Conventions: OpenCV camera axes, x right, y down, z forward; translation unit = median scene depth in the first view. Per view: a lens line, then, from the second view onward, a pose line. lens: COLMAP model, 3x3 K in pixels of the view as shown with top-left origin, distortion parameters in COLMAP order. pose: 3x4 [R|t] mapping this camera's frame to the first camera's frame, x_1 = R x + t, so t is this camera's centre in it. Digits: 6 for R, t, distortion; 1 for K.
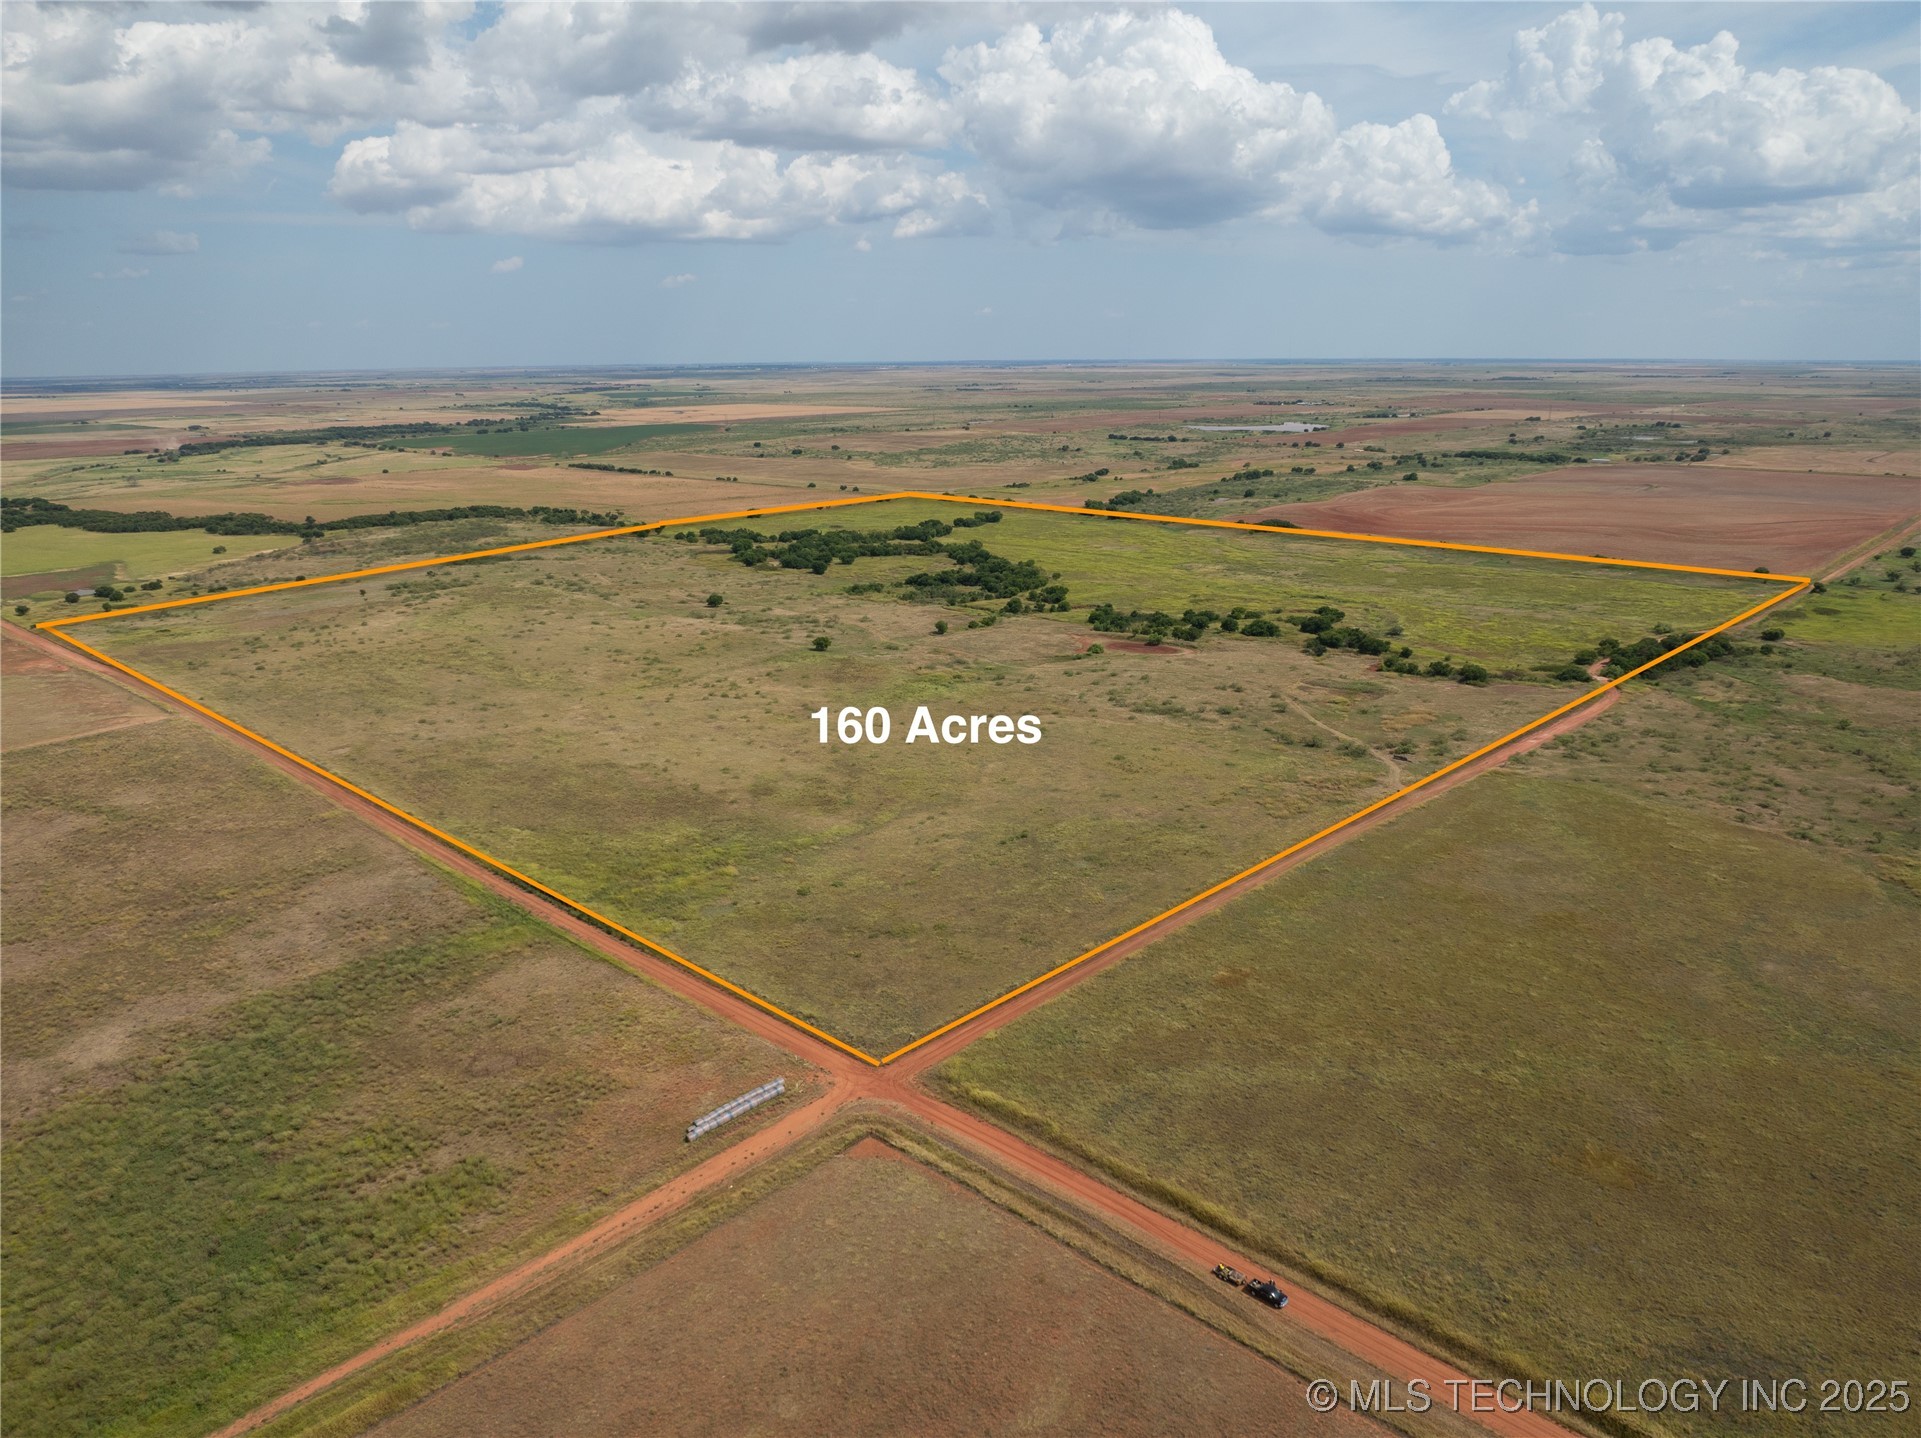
lens RADIAL K [[1348.6, 0, 965.0], [0, 1348.6, 741.7], [0, 0, 1]] dist [-0.038071, 0.005868]
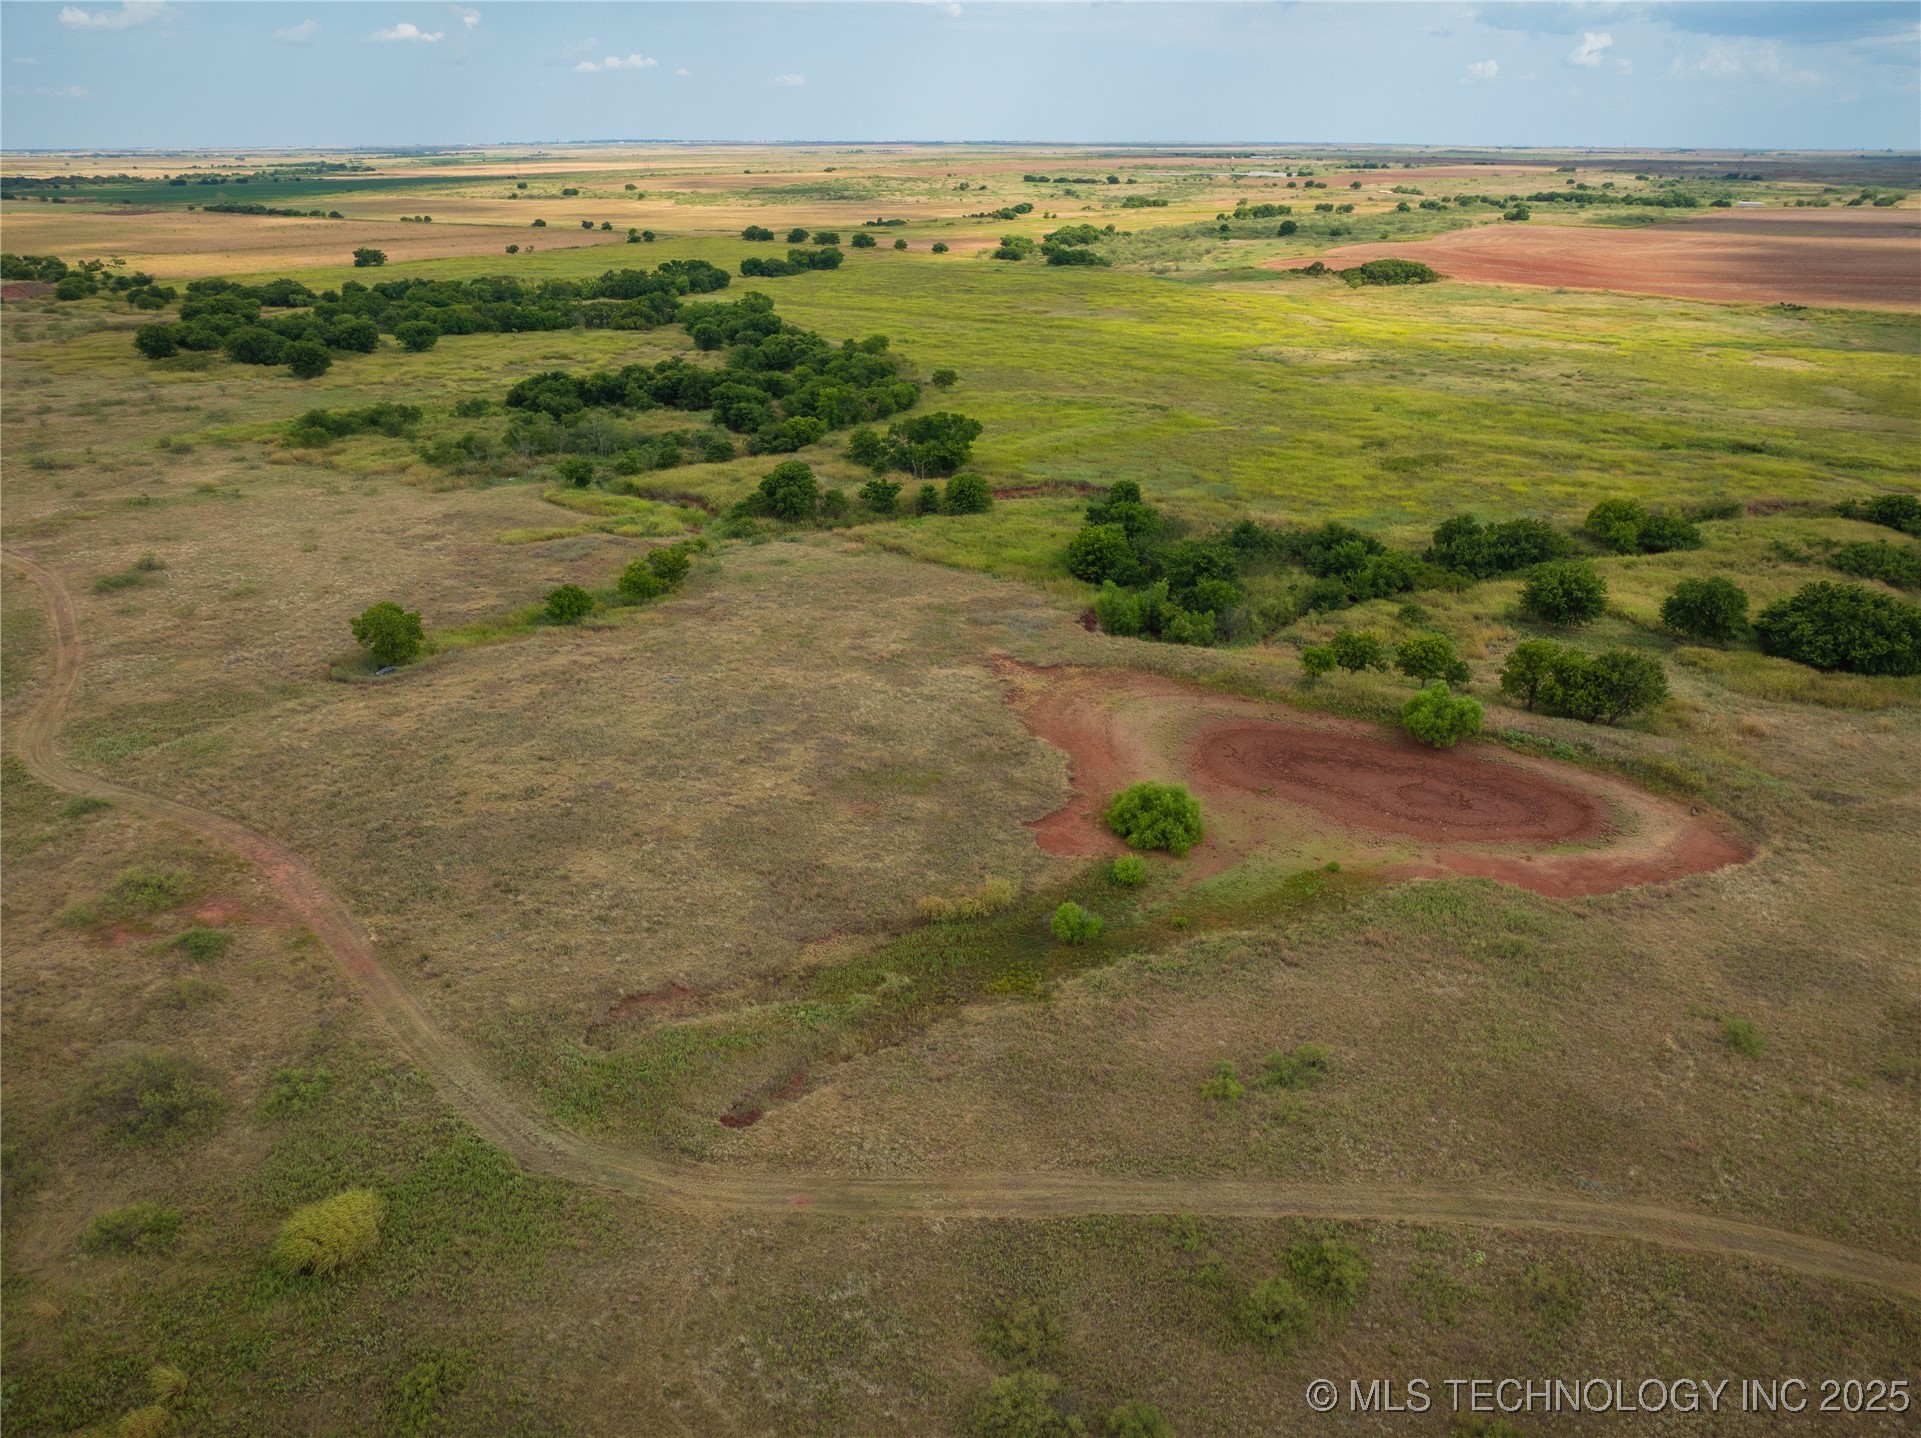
lens RADIAL K [[1355.8, 0, 960.5], [0, 1355.8, 719.0], [0, 0, 1]] dist [-0.040384, 0.005147]
pose [[0.997540, -0.020138, 0.067149, 0.043614], [0.011479, 0.991844, 0.126936, -0.074614], [-0.069158, -0.125853, 0.989635, 0.597270]]
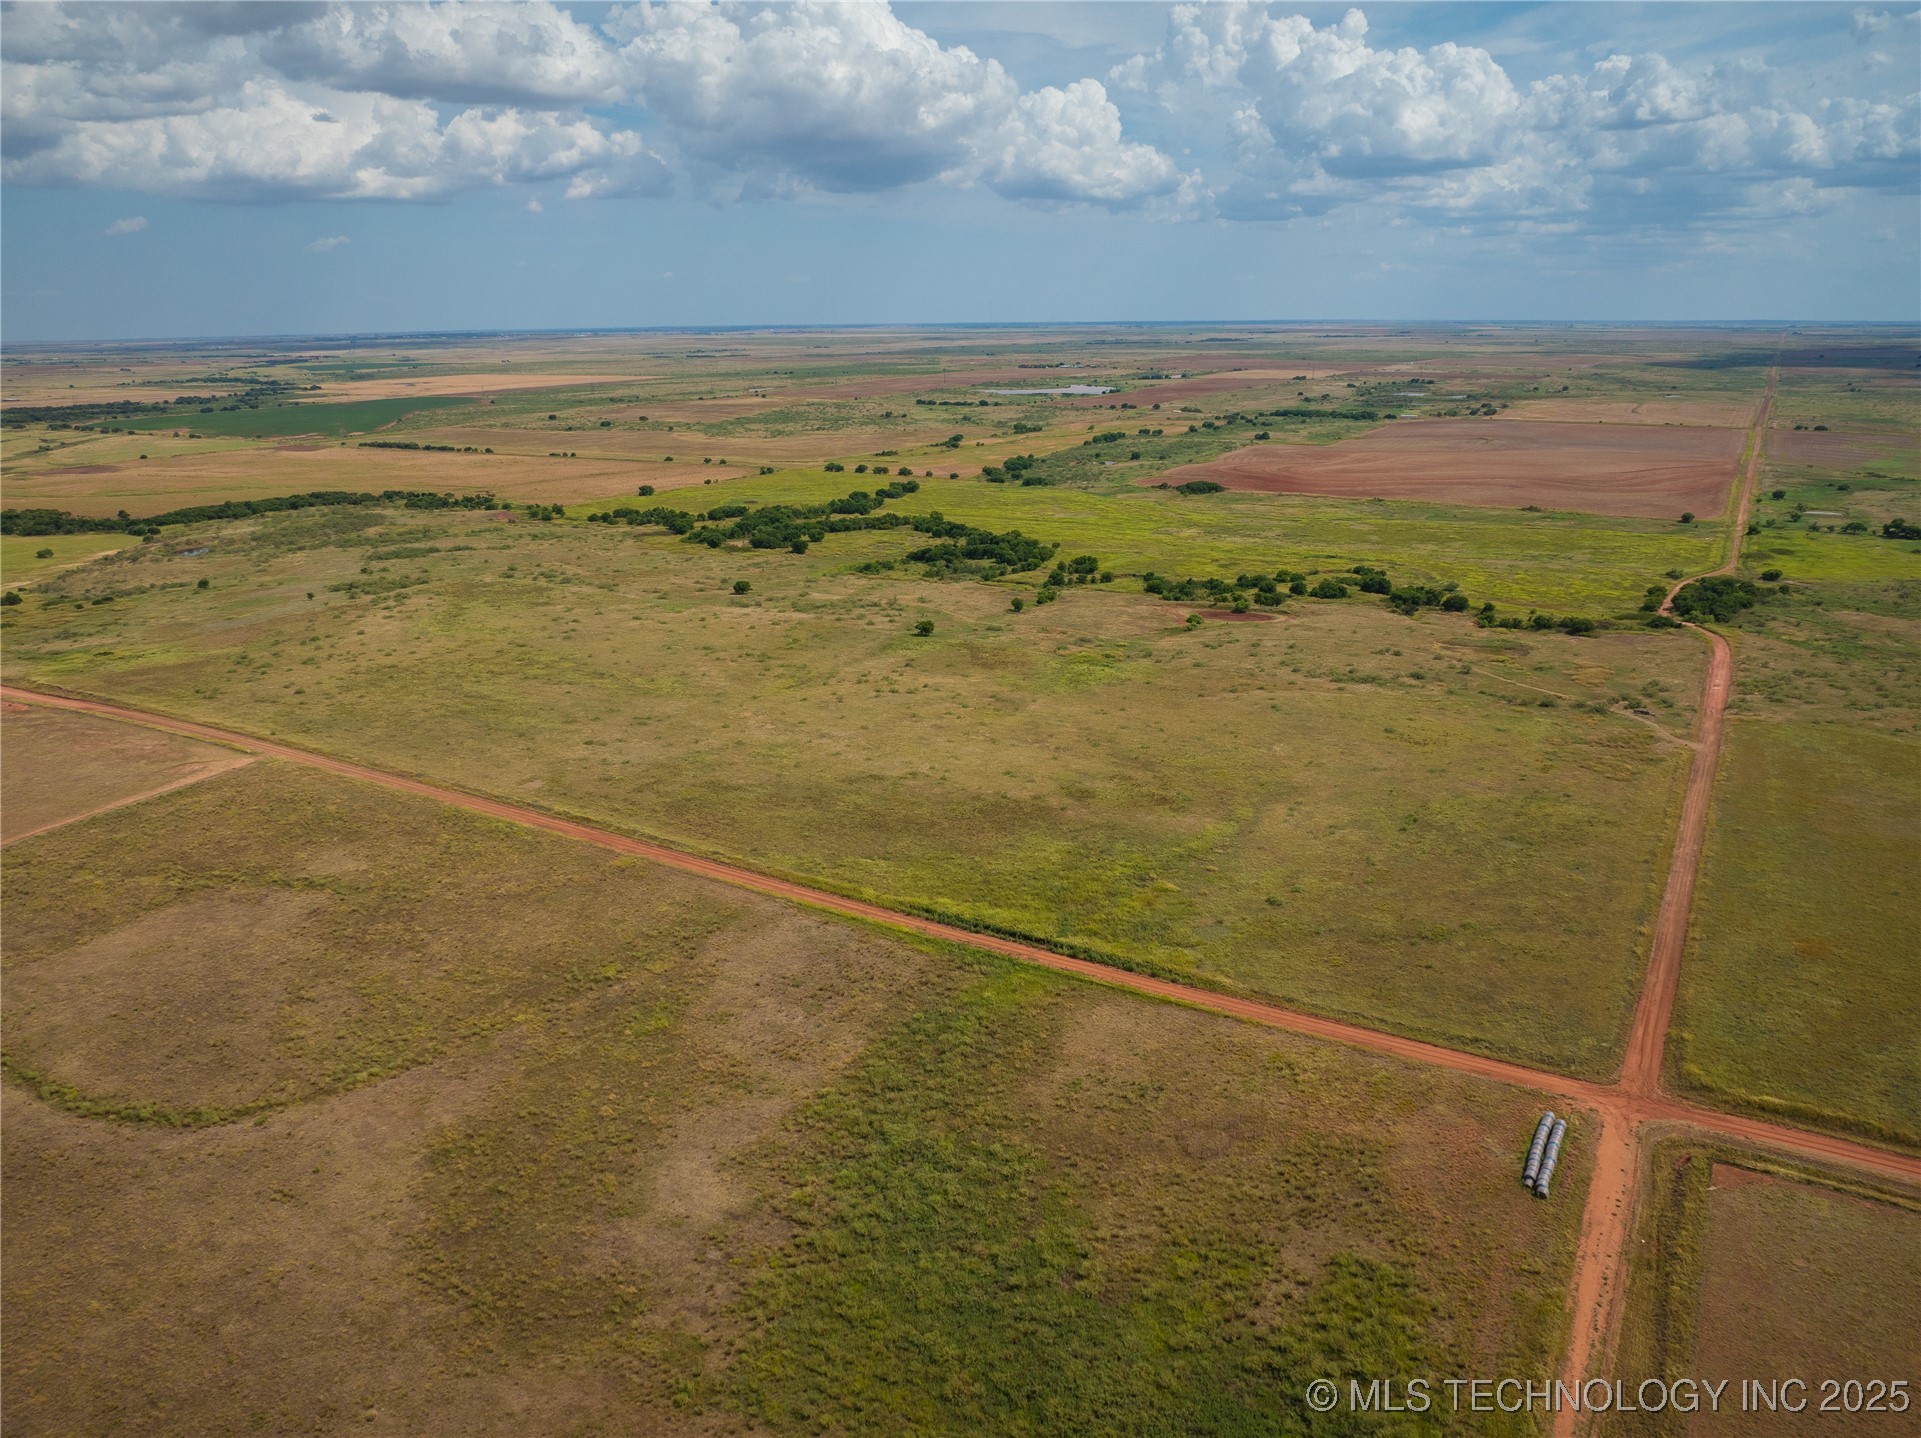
lens RADIAL K [[1350.4, 0, 968.8], [0, 1350.4, 748.8], [0, 0, 1]] dist [-0.039565, 0.011028]
pose [[0.974562, -0.070406, 0.212770, -0.198176], [0.064341, 0.997303, 0.035305, -0.014699], [-0.214682, -0.020717, 0.976464, 0.059216]]
